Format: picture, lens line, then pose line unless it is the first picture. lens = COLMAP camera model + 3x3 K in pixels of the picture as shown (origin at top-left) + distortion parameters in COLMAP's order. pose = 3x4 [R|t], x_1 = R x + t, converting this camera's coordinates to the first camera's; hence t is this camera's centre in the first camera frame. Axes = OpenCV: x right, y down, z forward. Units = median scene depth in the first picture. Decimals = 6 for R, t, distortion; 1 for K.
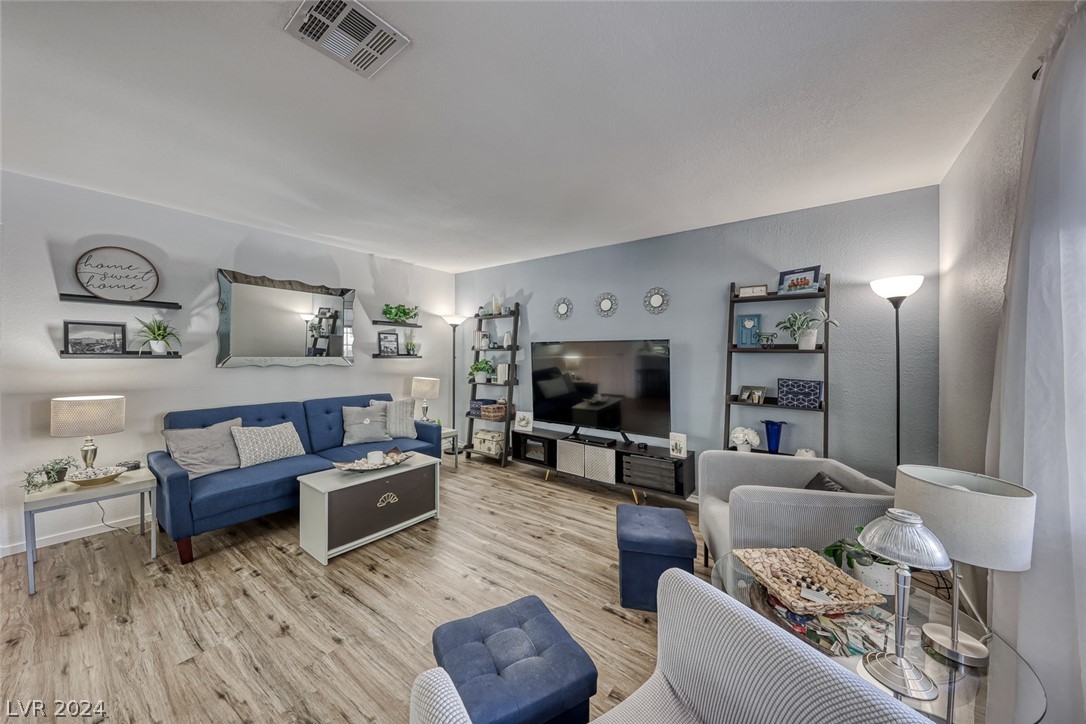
lens RADIAL K [[377.5, 0, 542.0], [0, 377.5, 357.6], [0, 0, 1]] dist [0.009500, -0.005861]
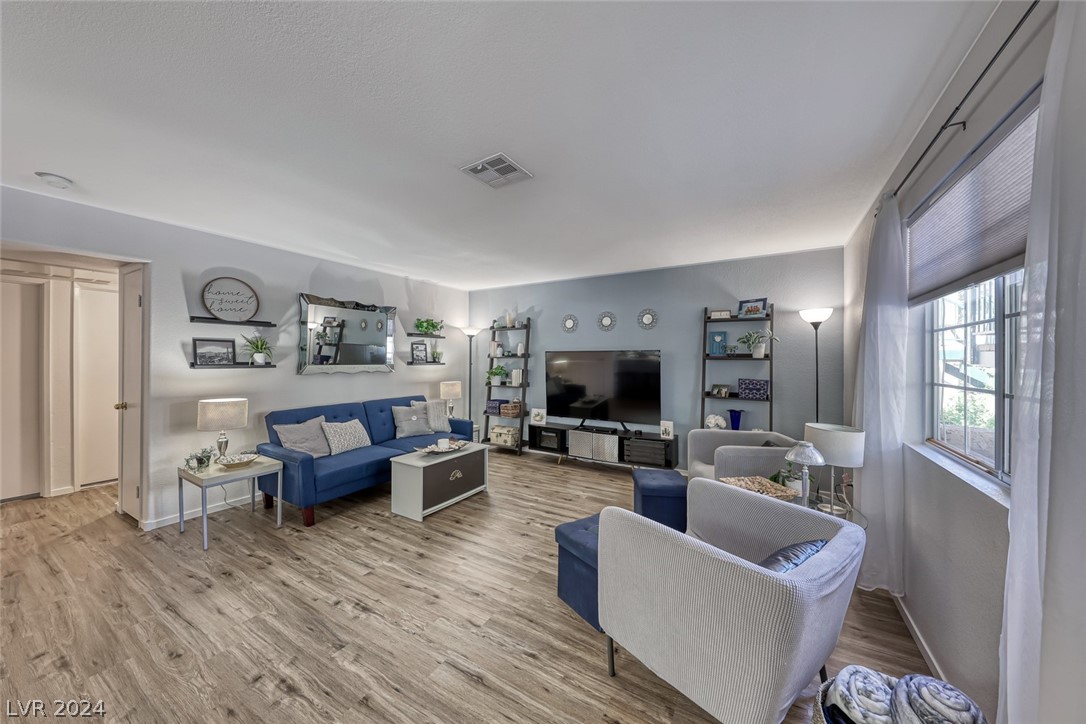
lens RADIAL K [[379.0, 0, 540.8], [0, 379.0, 359.2], [0, 0, 1]] dist [0.000285, -0.000250]
pose [[0.995620, -0.006039, 0.093301, -0.211183], [0.006354, 0.999975, -0.003087, -0.015226], [-0.093280, 0.003666, 0.995633, -0.291389]]
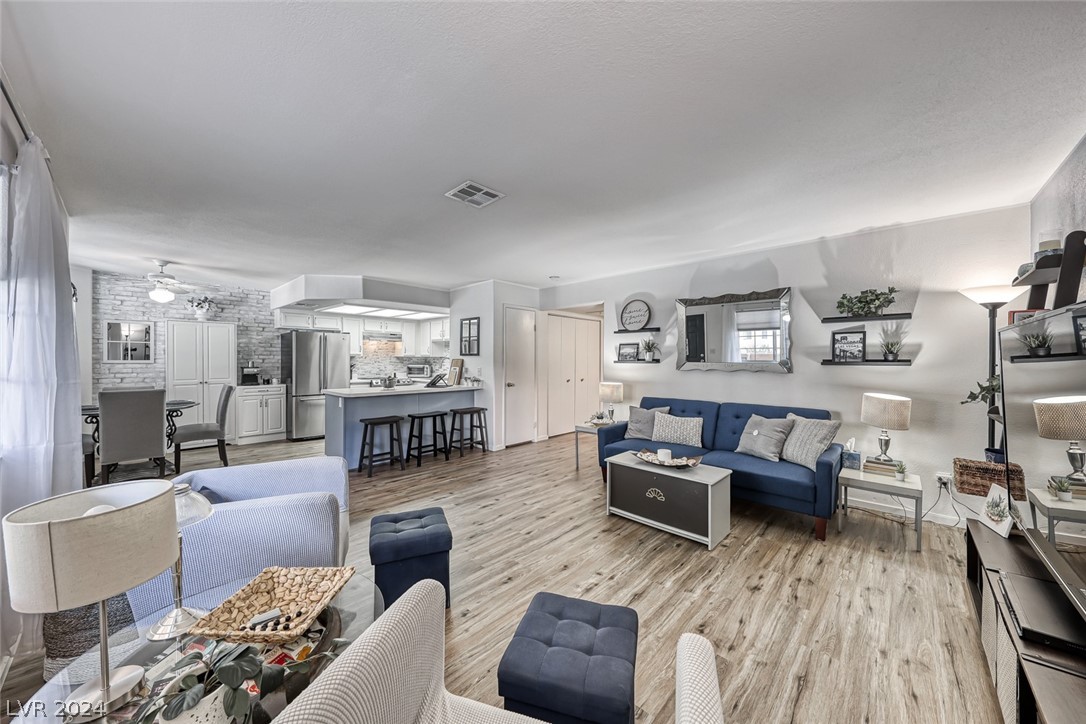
lens RADIAL K [[379.0, 0, 540.8], [0, 379.0, 359.2], [0, 0, 1]] dist [0.000285, -0.000250]
pose [[-0.125404, -0.009913, -0.992056, 0.626782], [-0.009929, 0.999913, -0.008736, 0.003868], [0.992056, 0.008754, -0.125491, 0.718846]]
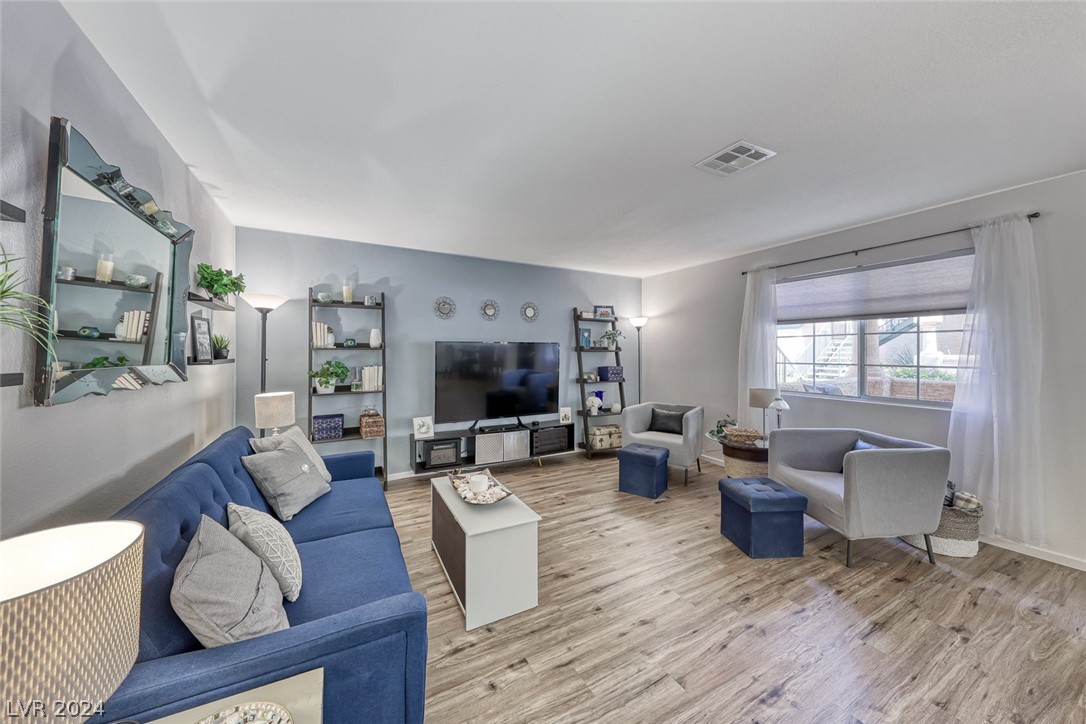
lens RADIAL K [[376.8, 0, 547.2], [0, 376.8, 350.0], [0, 0, 1]] dist [0.014552, -0.007104]
pose [[0.412357, -0.002209, 0.911020, -1.037803], [0.007461, 0.999972, -0.000952, -0.020936], [-0.910992, 0.007189, 0.412362, 0.482406]]
